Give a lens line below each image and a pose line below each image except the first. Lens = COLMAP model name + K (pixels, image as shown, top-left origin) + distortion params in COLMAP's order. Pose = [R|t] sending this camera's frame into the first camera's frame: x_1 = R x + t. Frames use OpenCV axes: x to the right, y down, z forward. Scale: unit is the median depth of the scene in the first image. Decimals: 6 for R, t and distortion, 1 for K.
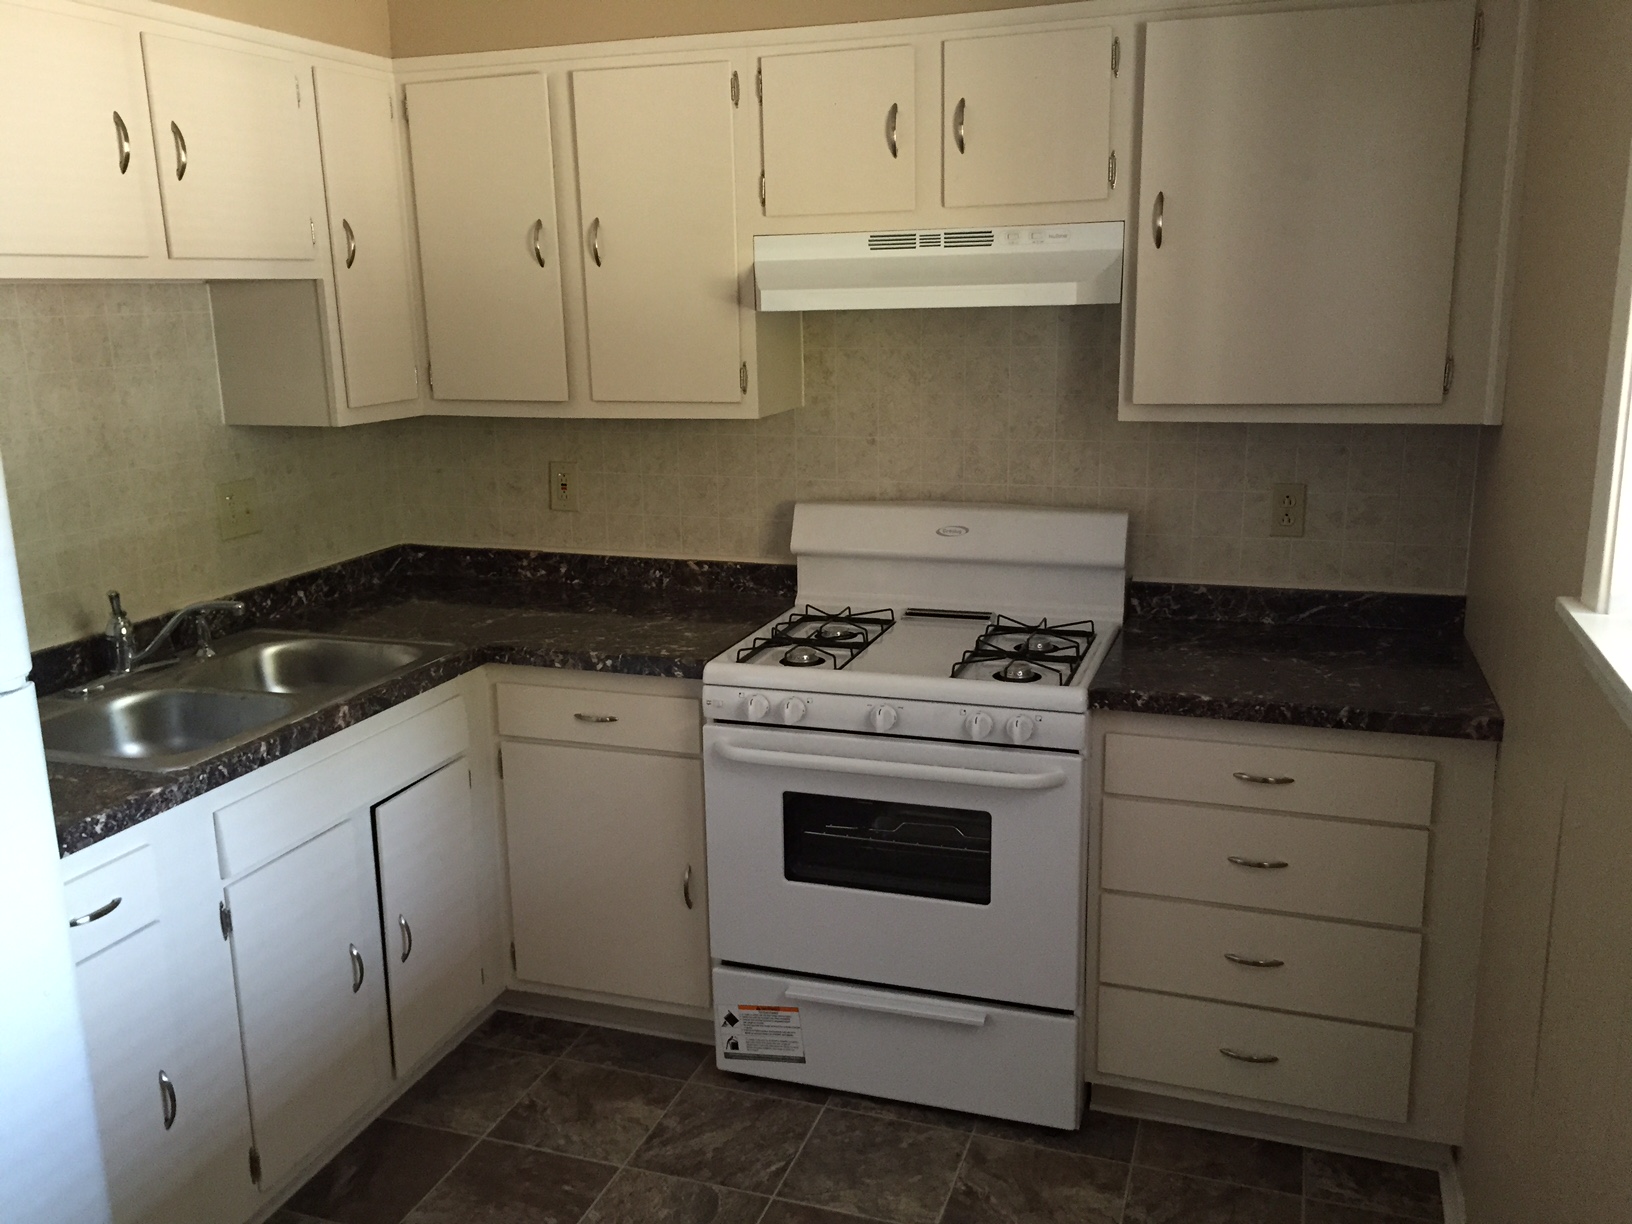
lens RADIAL K [[1379.2, 0, 816.0], [0, 1379.2, 612.0], [0, 0, 1]] dist [0.001499, 0.000996]
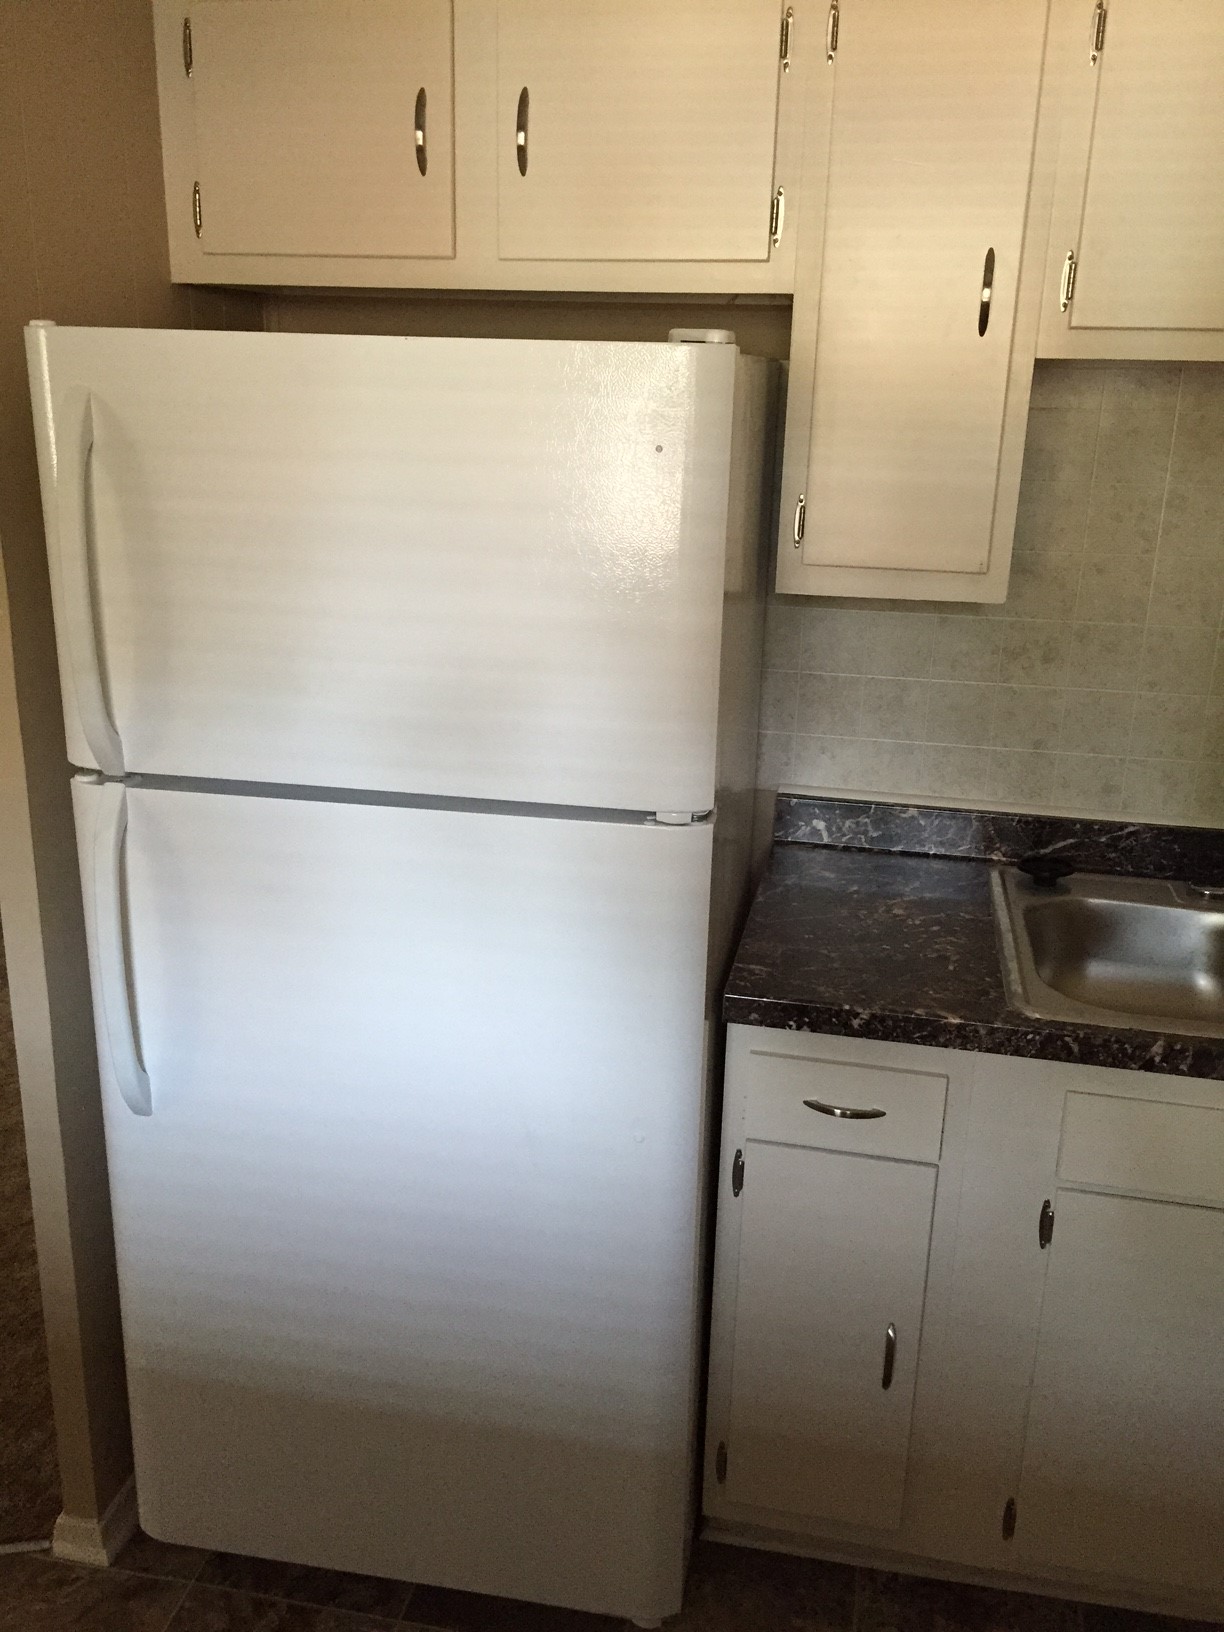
lens RADIAL K [[1379.2, 0, 612.0], [0, 1379.2, 816.0], [0, 0, 1]] dist [0.001499, 0.000996]
pose [[0.125582, 0.309283, -0.942641, 0.206290], [-0.252588, 0.928819, 0.271098, -0.143846], [0.959390, 0.204055, 0.194764, 0.632253]]
